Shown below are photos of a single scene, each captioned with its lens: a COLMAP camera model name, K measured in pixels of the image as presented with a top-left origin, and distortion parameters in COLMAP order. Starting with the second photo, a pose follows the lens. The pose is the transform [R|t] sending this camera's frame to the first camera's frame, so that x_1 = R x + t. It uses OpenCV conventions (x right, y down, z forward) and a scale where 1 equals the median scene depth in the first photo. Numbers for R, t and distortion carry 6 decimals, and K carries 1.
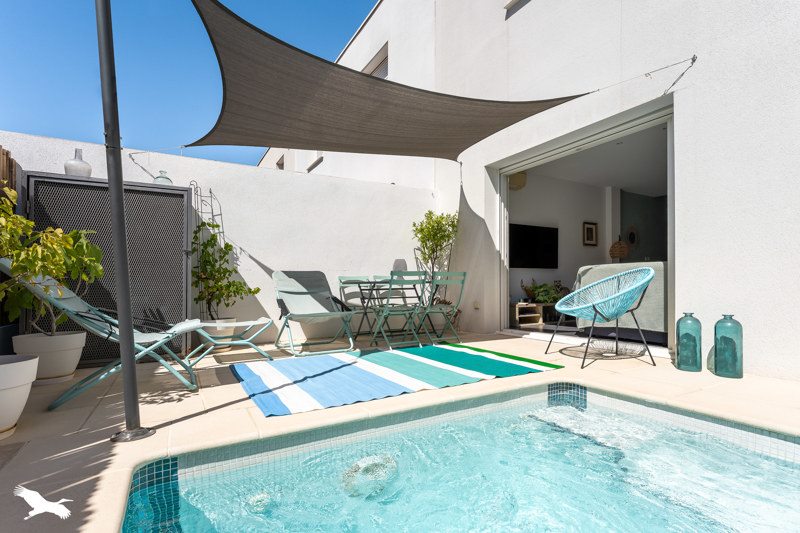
lens RADIAL K [[381.2, 0, 399.2], [0, 381.2, 291.5], [0, 0, 1]] dist [-0.000126, -0.000060]
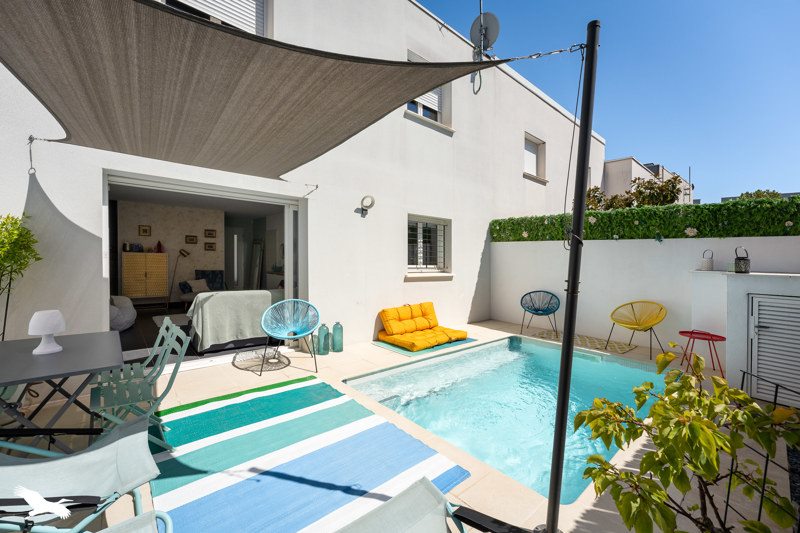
lens RADIAL K [[327.4, 0, 400.0], [0, 327.4, 266.5], [0, 0, 1]] dist [-0.000016, 0.000021]
pose [[-0.192758, -0.017170, 0.981096, -0.887457], [-0.008741, 0.999837, 0.015780, -0.253906], [-0.981207, -0.005534, -0.192877, 0.931902]]
